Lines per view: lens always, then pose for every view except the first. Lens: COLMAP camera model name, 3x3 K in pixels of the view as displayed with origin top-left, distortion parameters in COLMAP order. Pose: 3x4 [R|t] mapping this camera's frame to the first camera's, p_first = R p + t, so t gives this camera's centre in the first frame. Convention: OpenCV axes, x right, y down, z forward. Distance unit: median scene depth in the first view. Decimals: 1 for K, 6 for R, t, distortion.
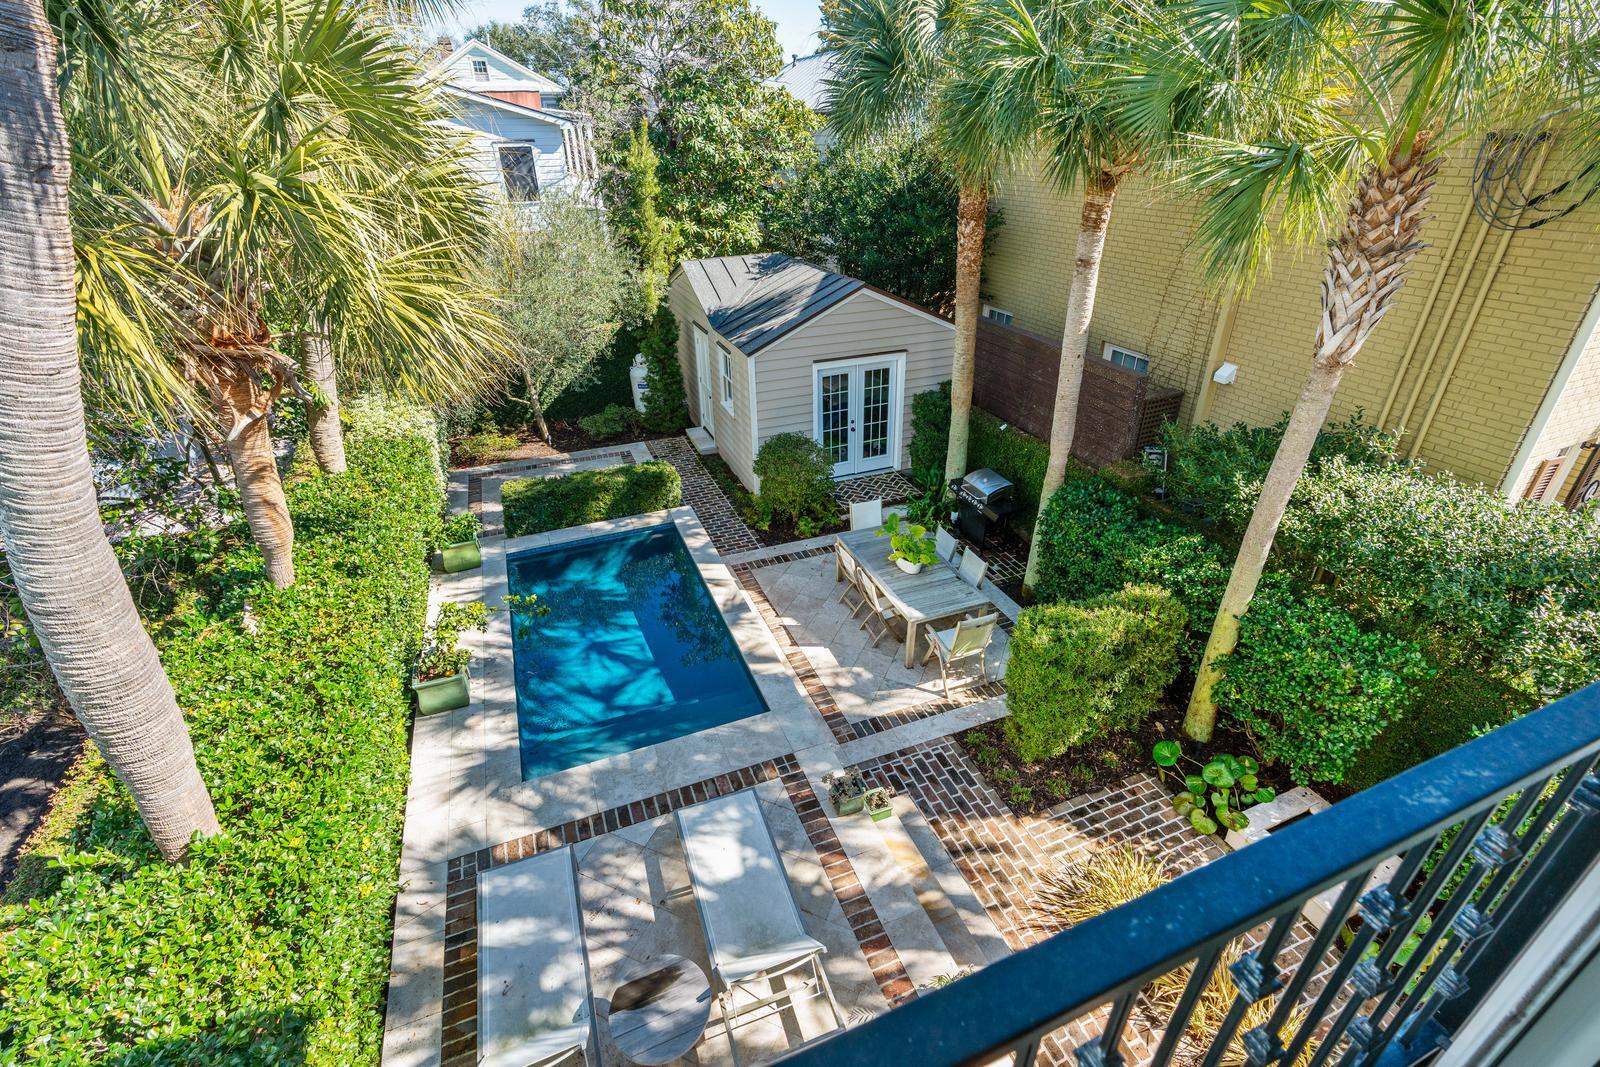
lens RADIAL K [[719.5, 0, 792.3], [0, 719.5, 535.3], [0, 0, 1]] dist [-0.011915, 0.005364]
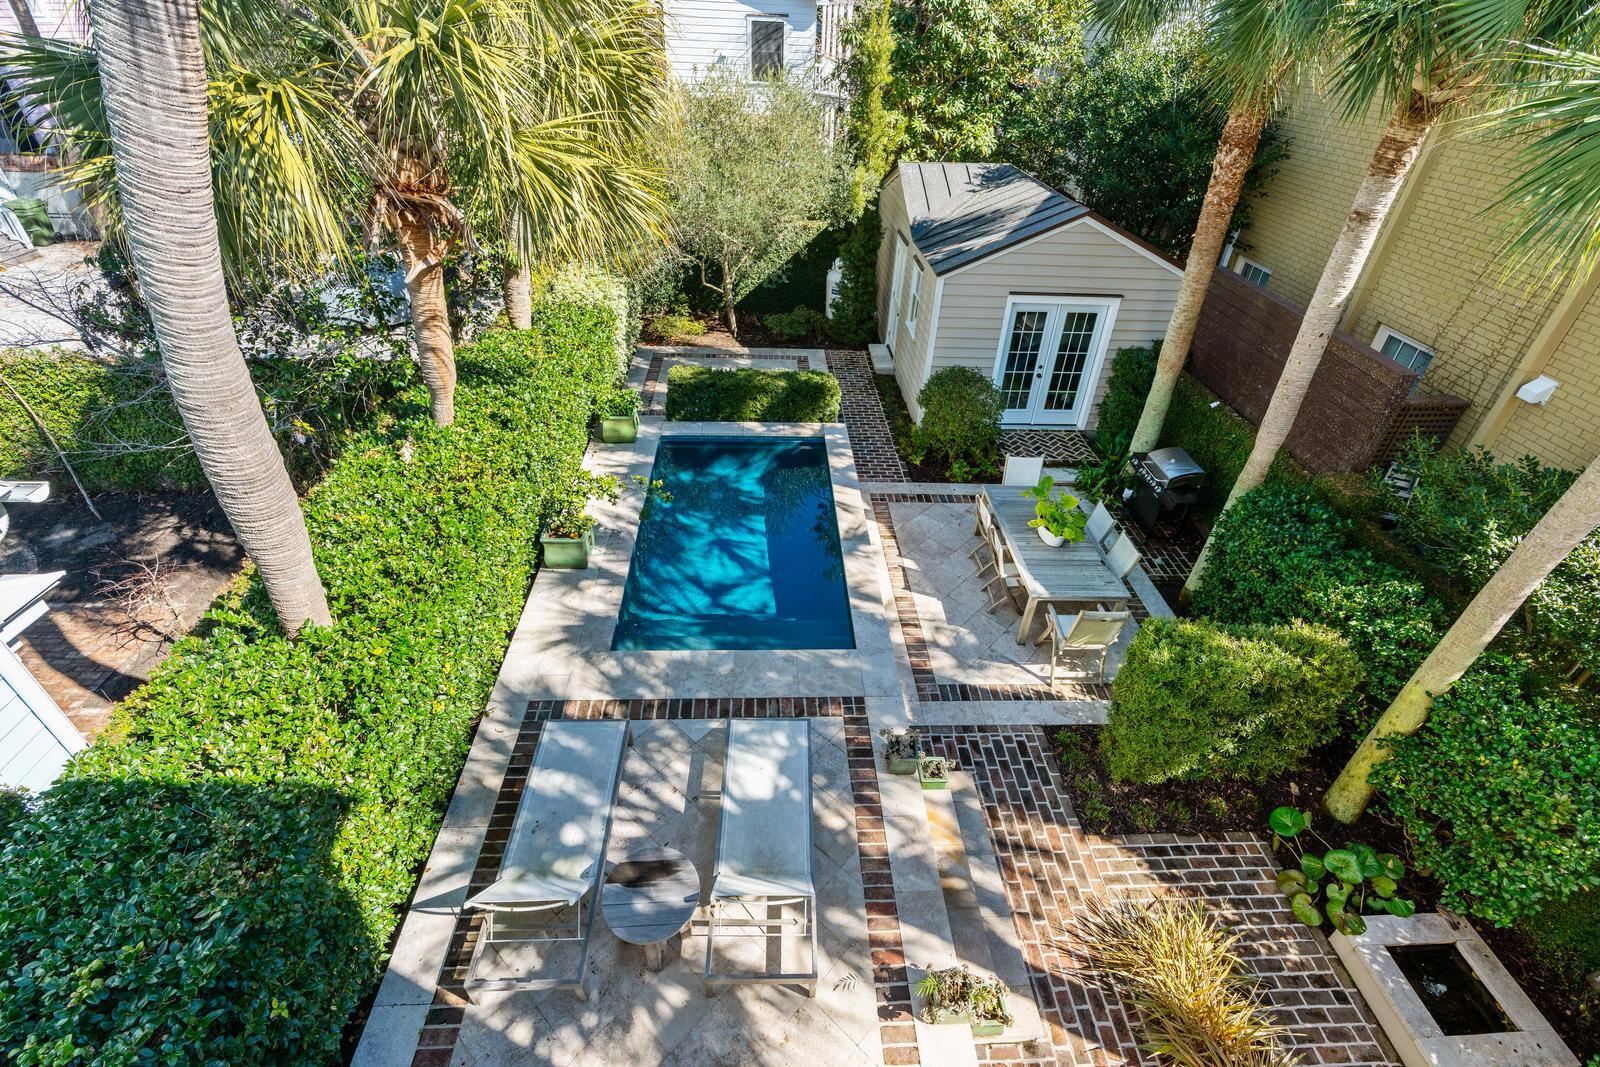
lens RADIAL K [[719.5, 0, 803.3], [0, 719.5, 534.6], [0, 0, 1]] dist [-0.011915, 0.005364]
pose [[0.944533, 0.230426, -0.234009, 0.098151], [-0.203216, 0.969821, 0.134727, -0.023364], [0.257992, -0.079700, 0.962854, 0.059499]]
